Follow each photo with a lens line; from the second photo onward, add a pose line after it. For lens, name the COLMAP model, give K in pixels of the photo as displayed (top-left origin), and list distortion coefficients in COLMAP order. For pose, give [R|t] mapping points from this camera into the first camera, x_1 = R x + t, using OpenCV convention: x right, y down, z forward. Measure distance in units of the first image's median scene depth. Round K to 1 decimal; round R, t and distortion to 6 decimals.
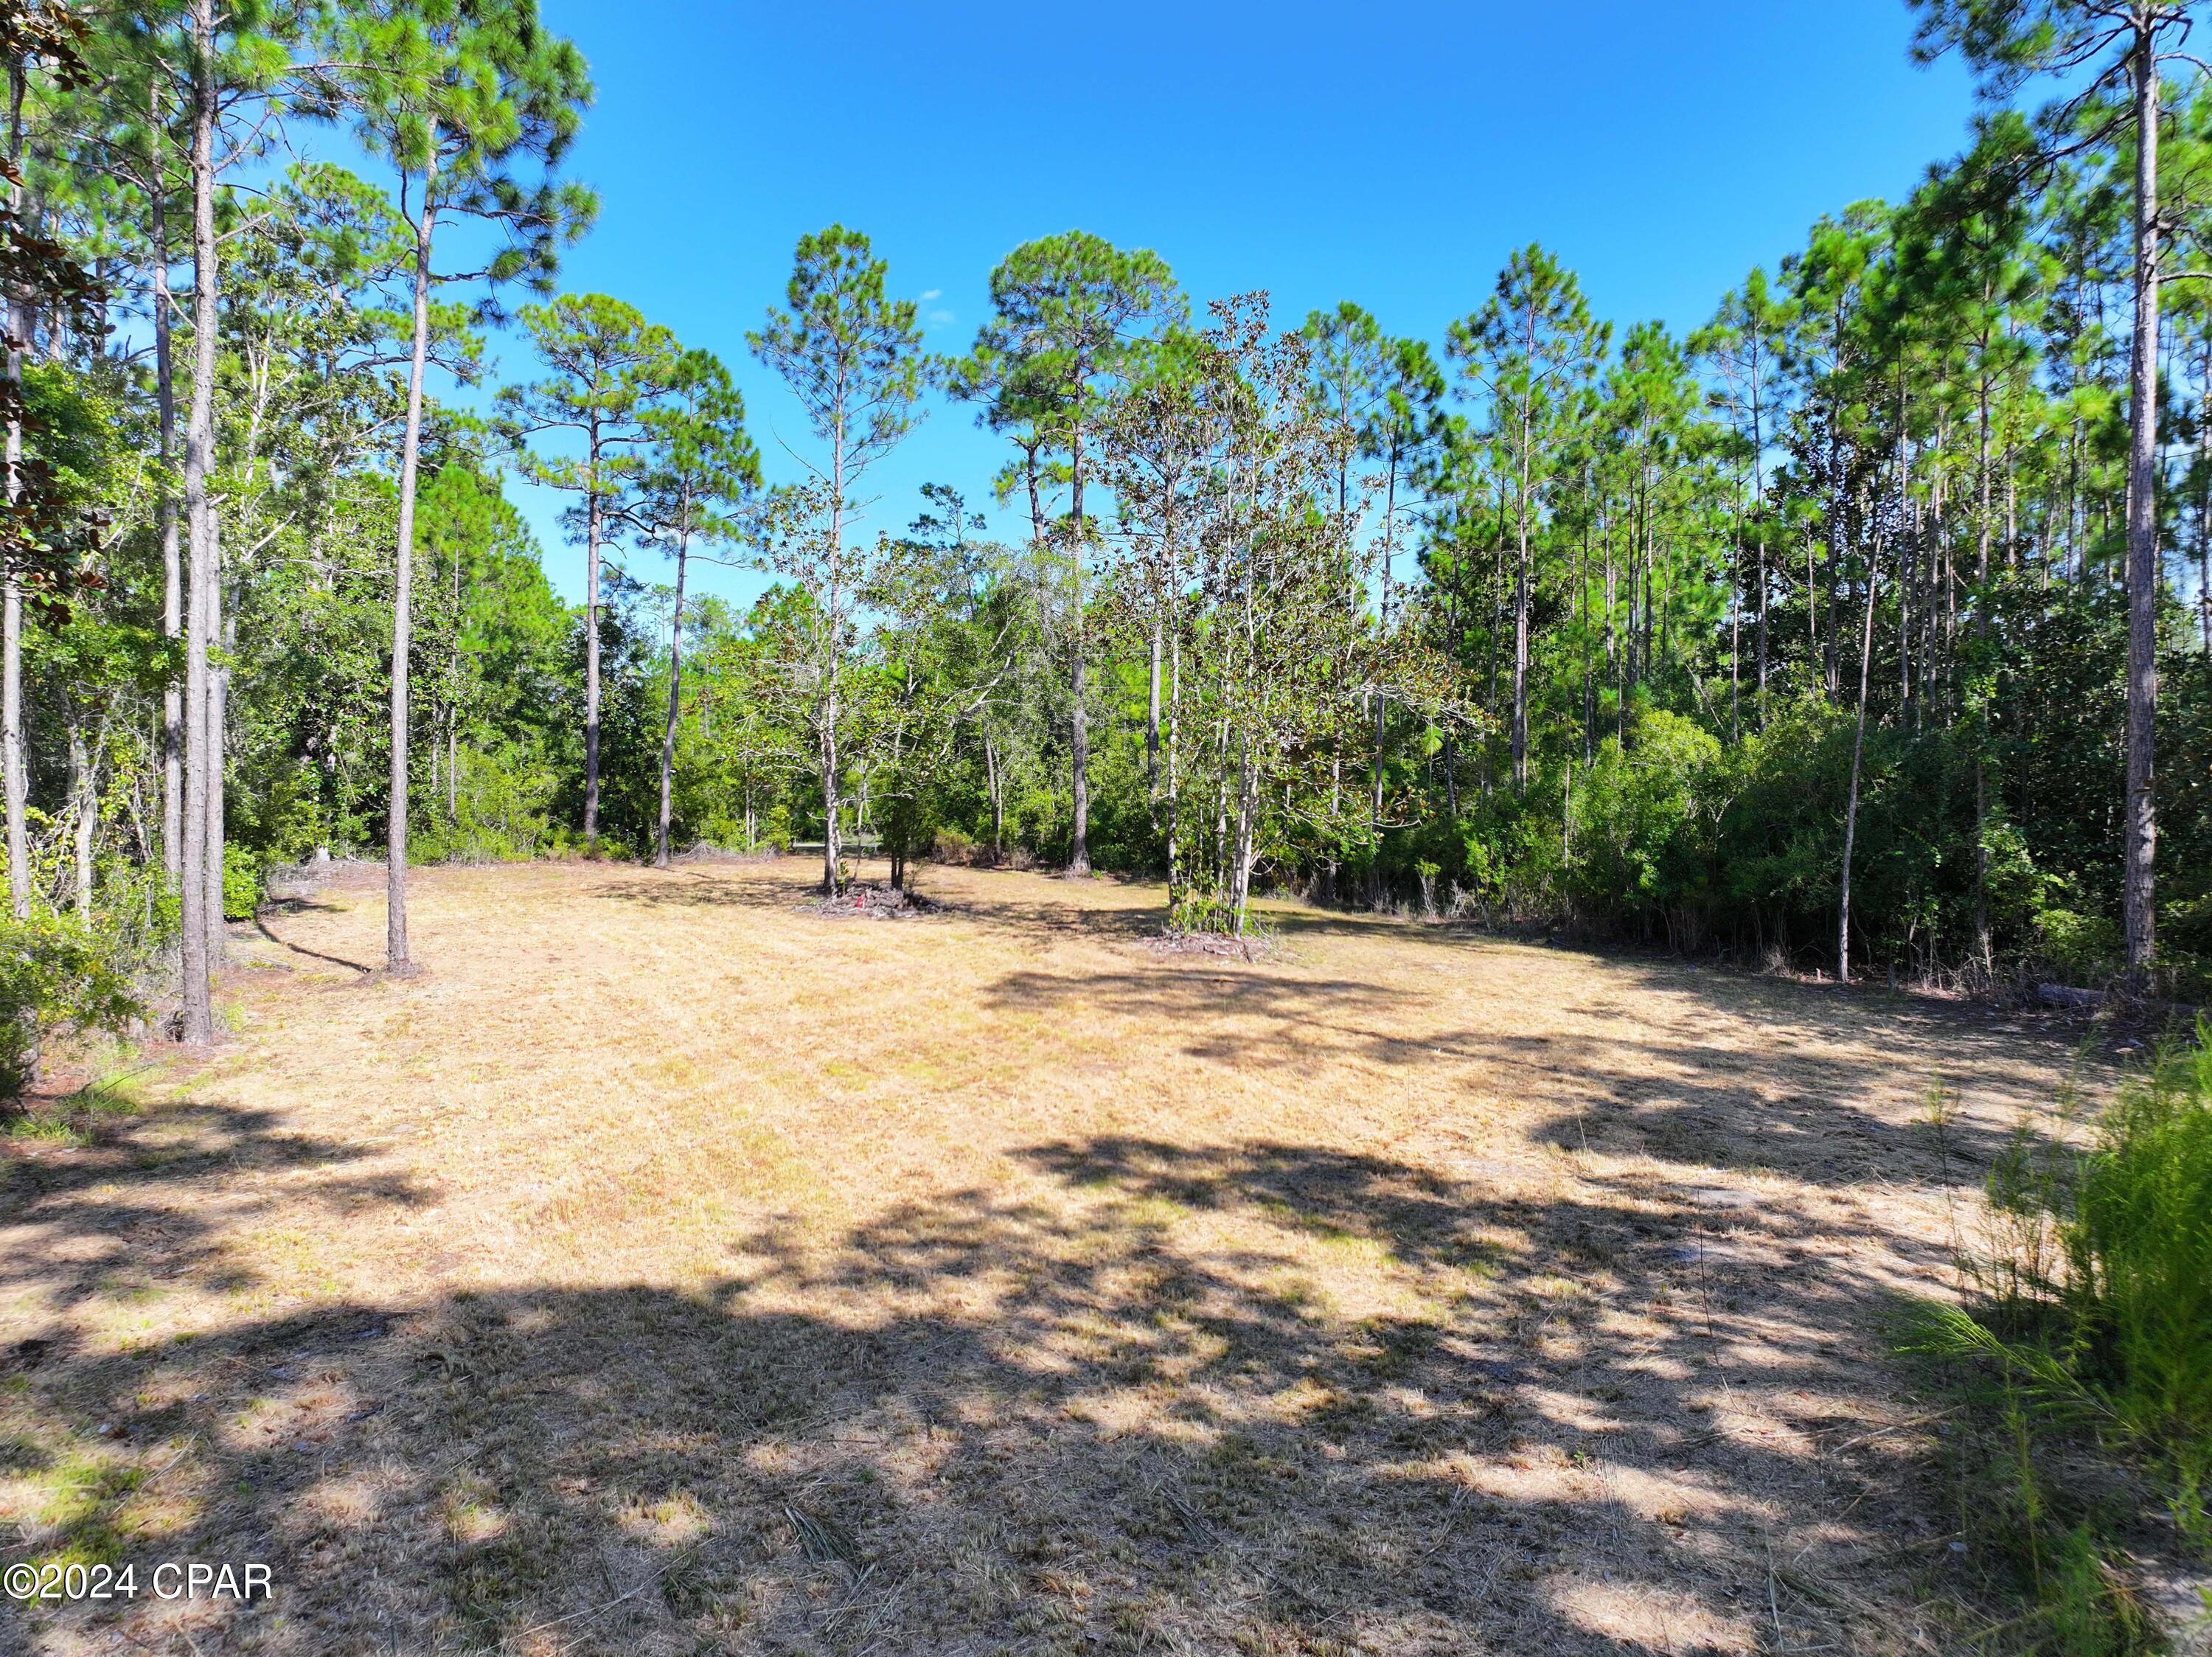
lens RADIAL K [[1562.1, 0, 1106.0], [0, 1562.1, 828.5], [0, 0, 1]] dist [0.011563, 0.000425]
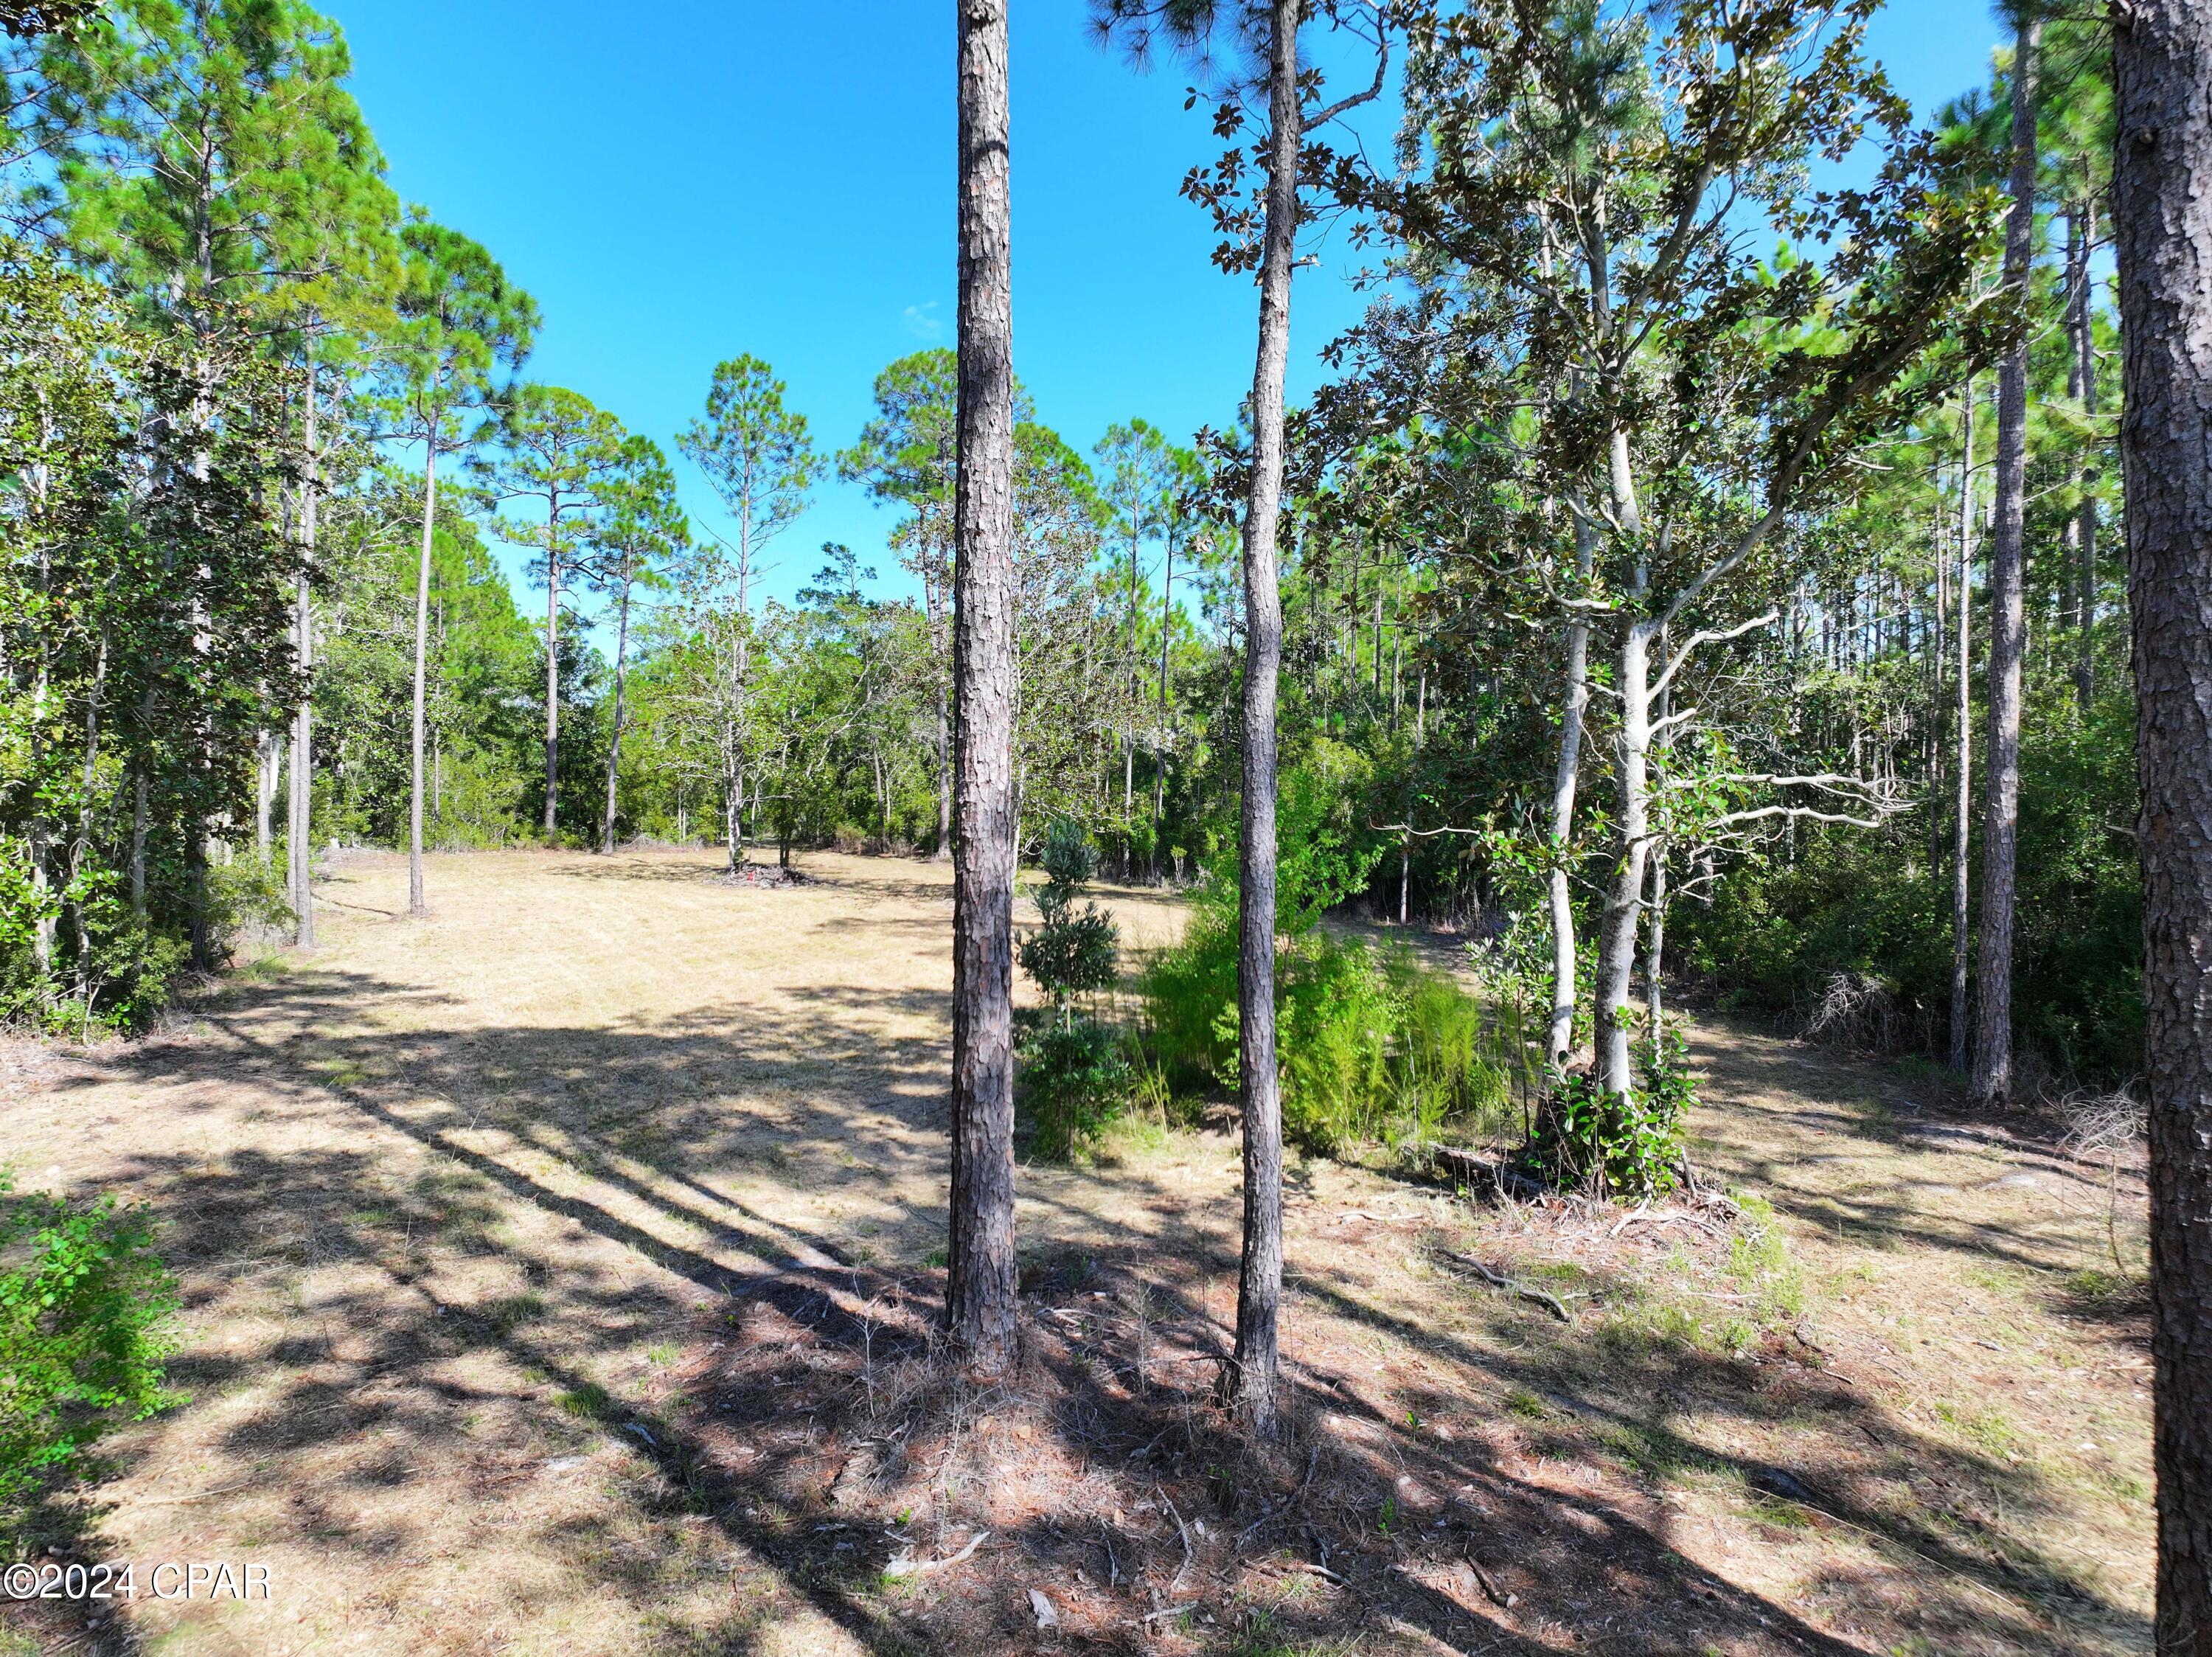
lens RADIAL K [[1562.1, 0, 1106.0], [0, 1562.1, 828.5], [0, 0, 1]] dist [0.011563, 0.000425]
pose [[0.999774, 0.001375, 0.021237, 0.079941], [-0.001360, 0.999999, -0.000698, 0.004283], [-0.021238, 0.000669, 0.999774, -0.234422]]
